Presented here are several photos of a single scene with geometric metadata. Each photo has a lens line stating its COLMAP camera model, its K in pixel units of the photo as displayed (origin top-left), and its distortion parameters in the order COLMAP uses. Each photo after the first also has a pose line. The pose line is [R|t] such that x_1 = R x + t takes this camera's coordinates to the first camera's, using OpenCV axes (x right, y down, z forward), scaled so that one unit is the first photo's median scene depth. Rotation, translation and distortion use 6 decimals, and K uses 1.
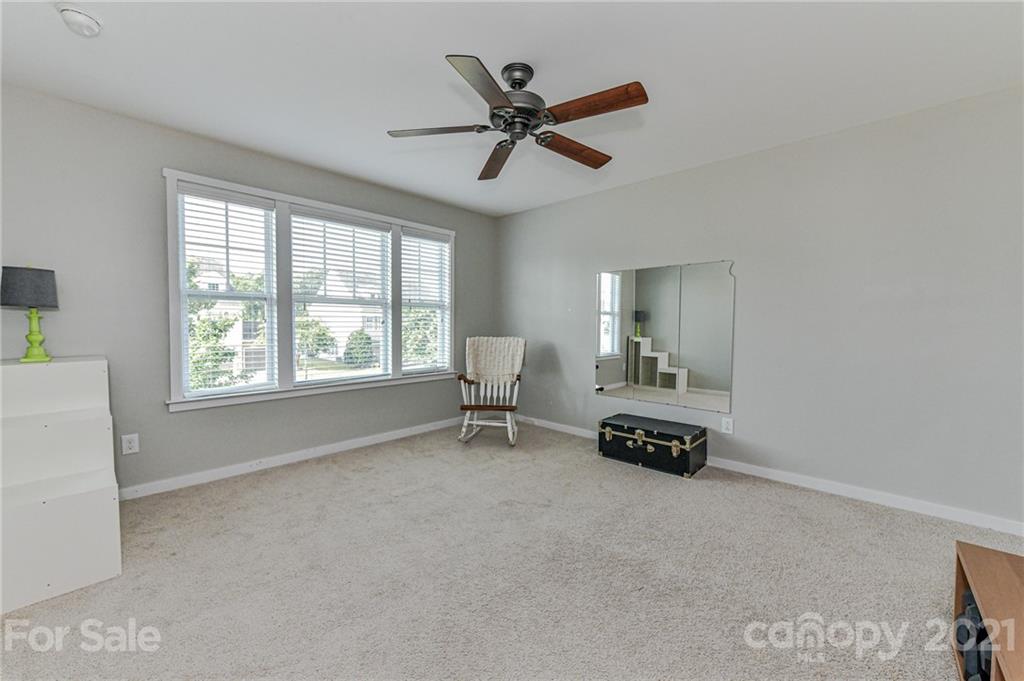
lens RADIAL K [[405.2, 0, 509.2], [0, 405.2, 336.3], [0, 0, 1]] dist [0.000580, -0.000778]
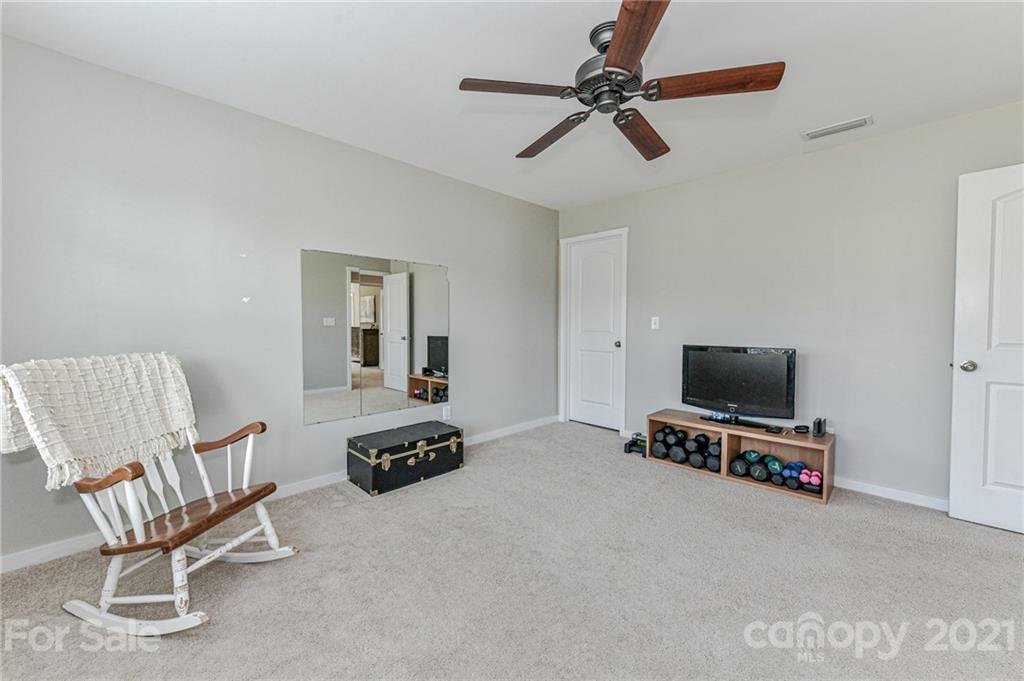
lens RADIAL K [[405.2, 0, 509.3], [0, 405.2, 340.9], [0, 0, 1]] dist [0.000580, -0.000778]
pose [[0.022332, -0.043844, 0.998789, -0.550841], [0.034817, 0.998466, 0.043051, -0.021289], [-0.999144, 0.033813, 0.023824, 0.765697]]
